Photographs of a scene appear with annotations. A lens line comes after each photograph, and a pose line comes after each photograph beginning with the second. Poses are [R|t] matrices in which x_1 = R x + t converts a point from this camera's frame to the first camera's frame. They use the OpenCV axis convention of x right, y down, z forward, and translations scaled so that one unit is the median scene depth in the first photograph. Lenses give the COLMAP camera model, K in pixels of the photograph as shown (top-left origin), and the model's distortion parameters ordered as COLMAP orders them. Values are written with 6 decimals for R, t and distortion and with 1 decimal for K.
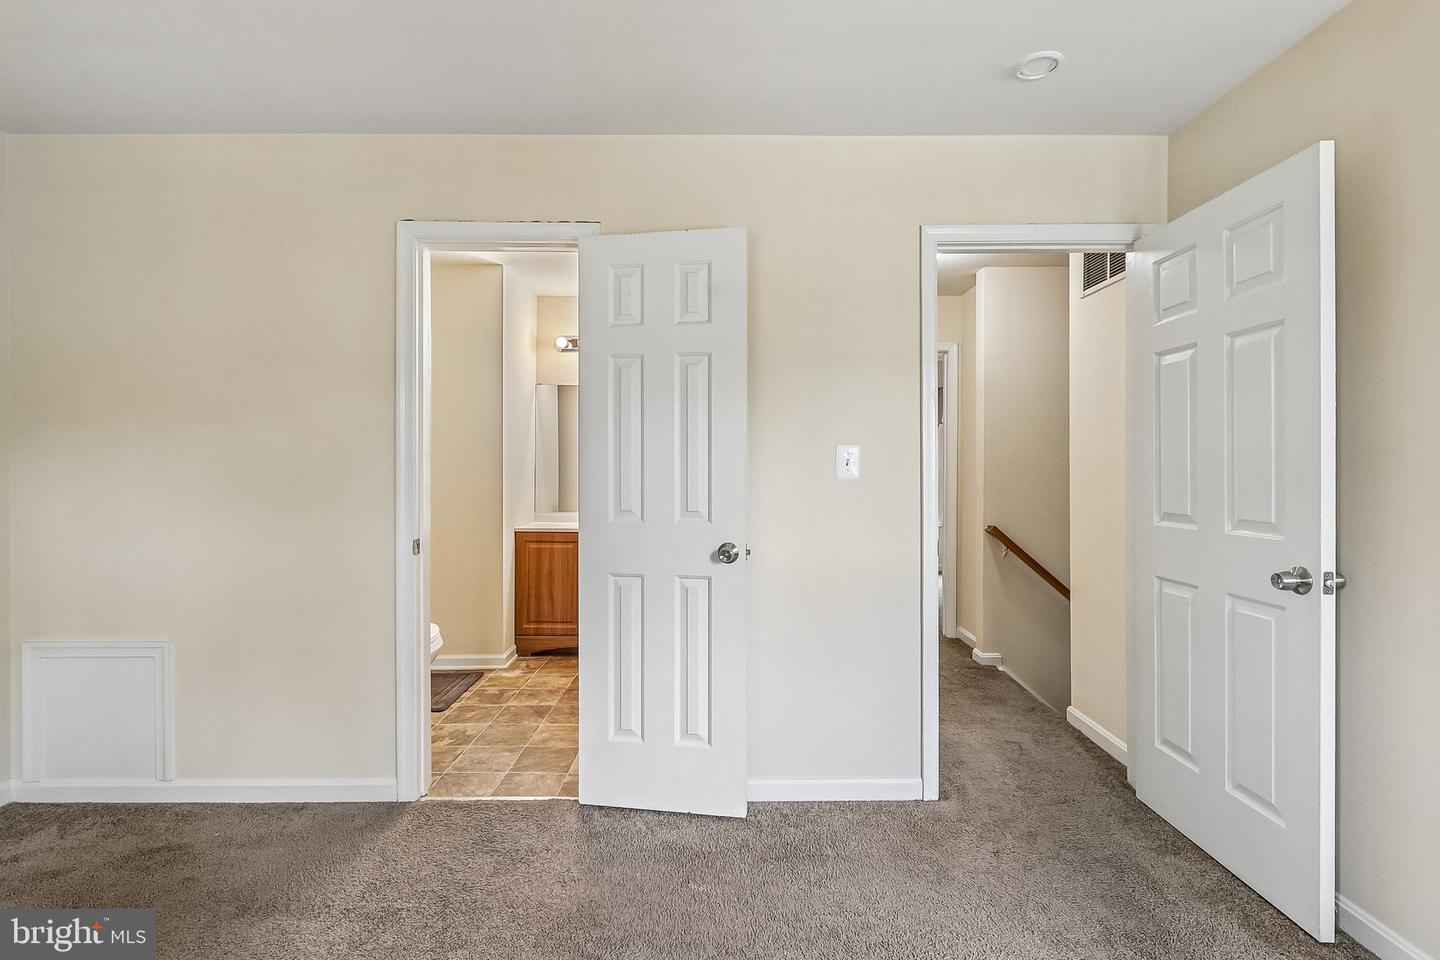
lens RADIAL K [[659.3, 0, 726.6], [0, 659.3, 467.3], [0, 0, 1]] dist [0.000176, -0.001556]
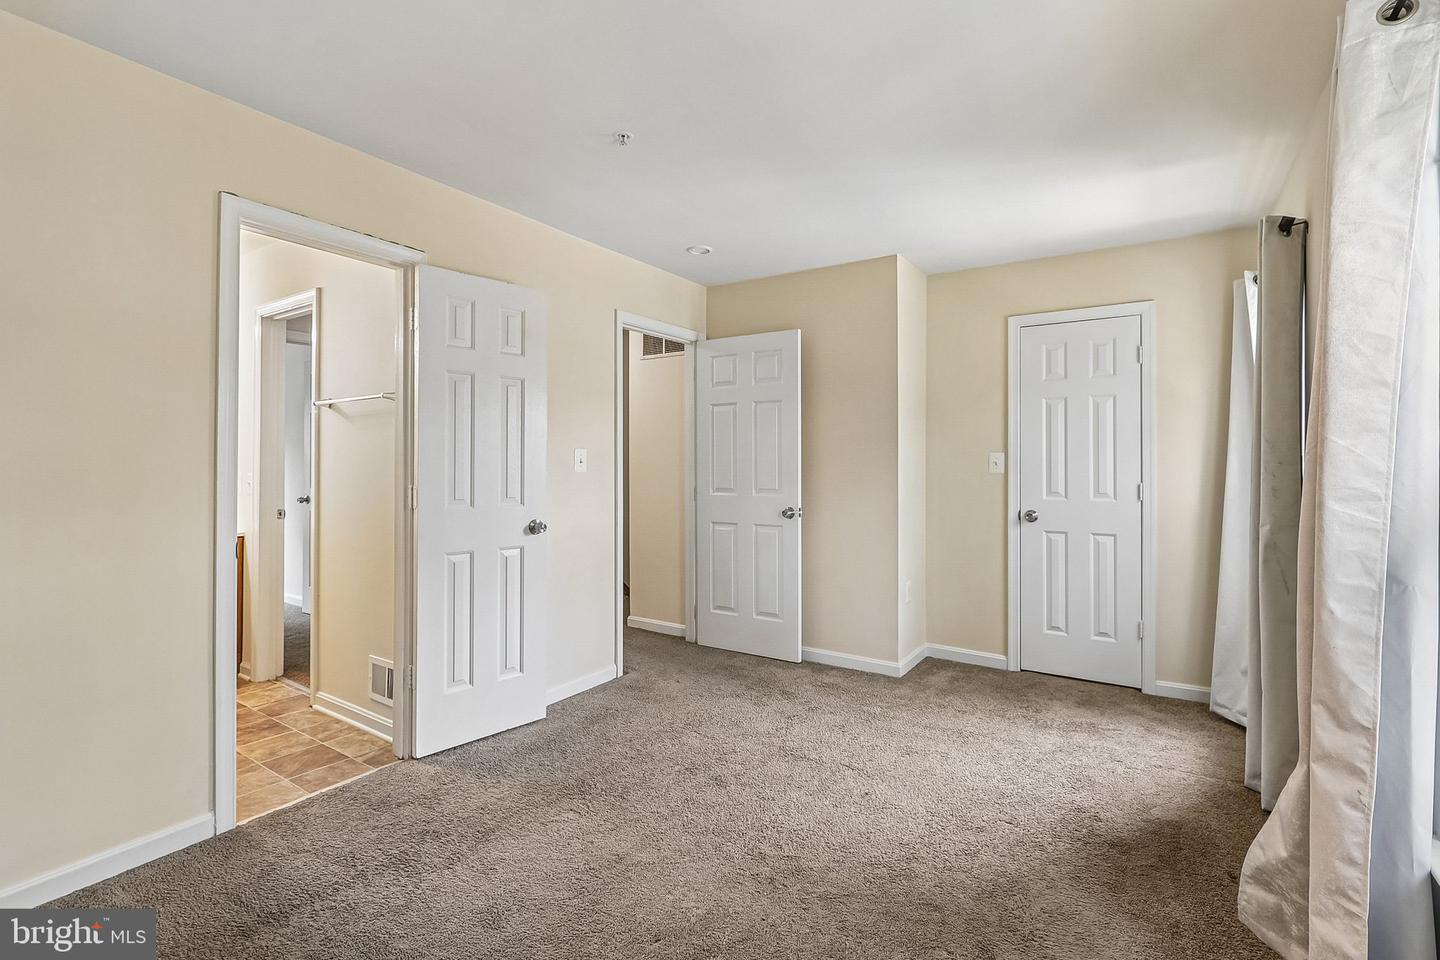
lens RADIAL K [[646.8, 0, 719.6], [0, 646.8, 460.1], [0, 0, 1]] dist [0.000715, 0.000079]
pose [[0.560802, 0.006701, 0.827923, -0.888508], [-0.001545, 0.999974, -0.007046, 0.000805], [-0.827949, 0.002672, 0.560797, -0.063793]]
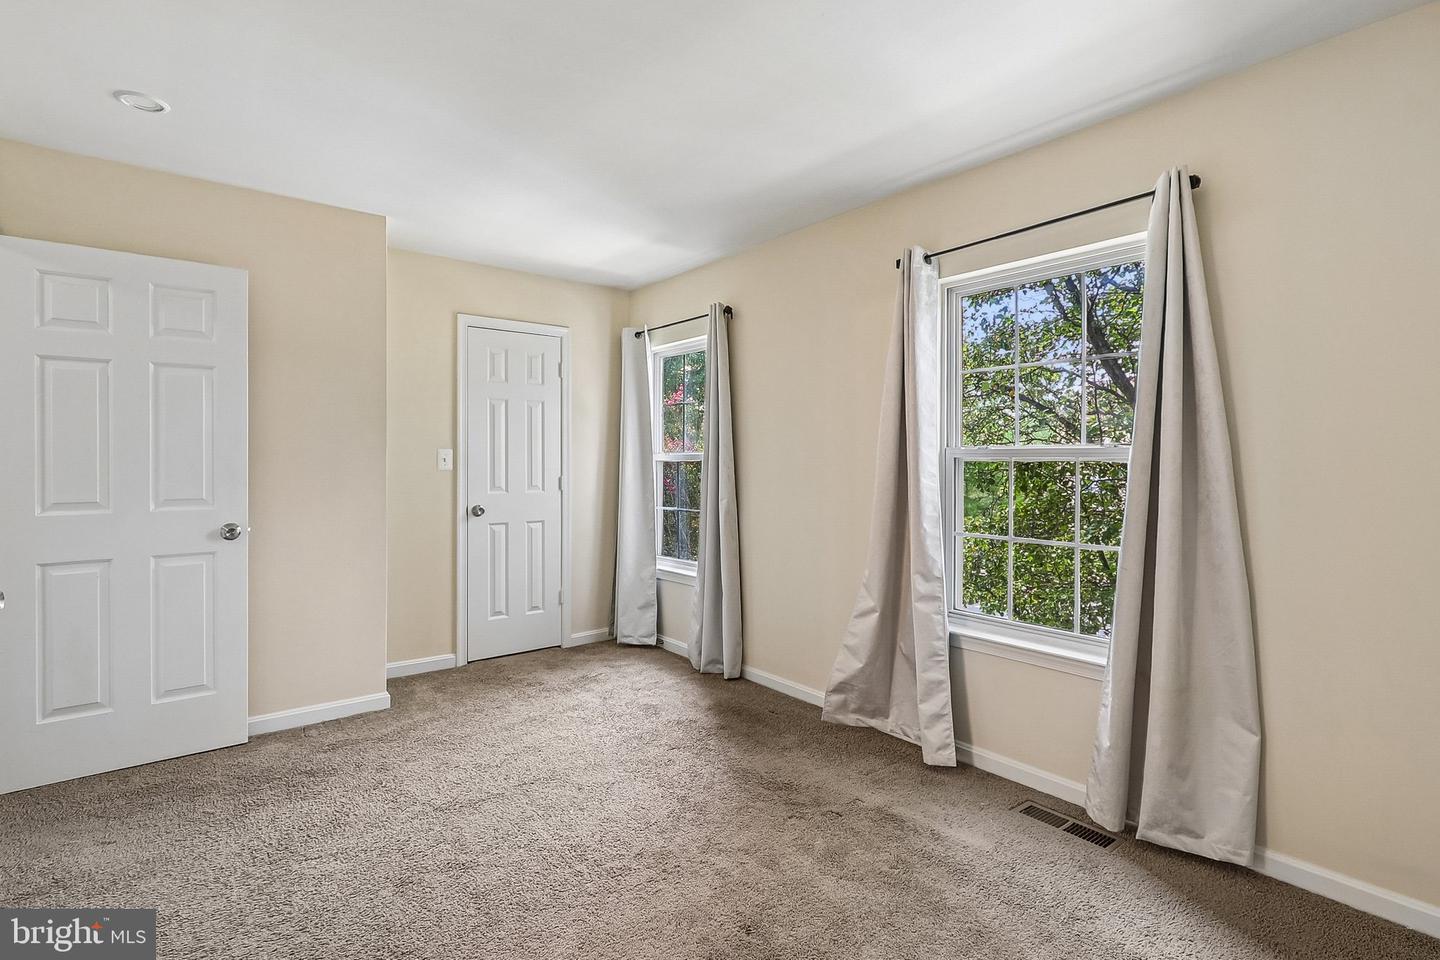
lens RADIAL K [[688.2, 0, 725.4], [0, 688.2, 459.6], [0, 0, 1]] dist [-0.000308, -0.000586]
pose [[-0.609378, 0.001816, 0.792878, -0.918634], [0.001062, 0.999998, -0.001475, -0.001606], [-0.792879, -0.000057, -0.609379, 0.810853]]
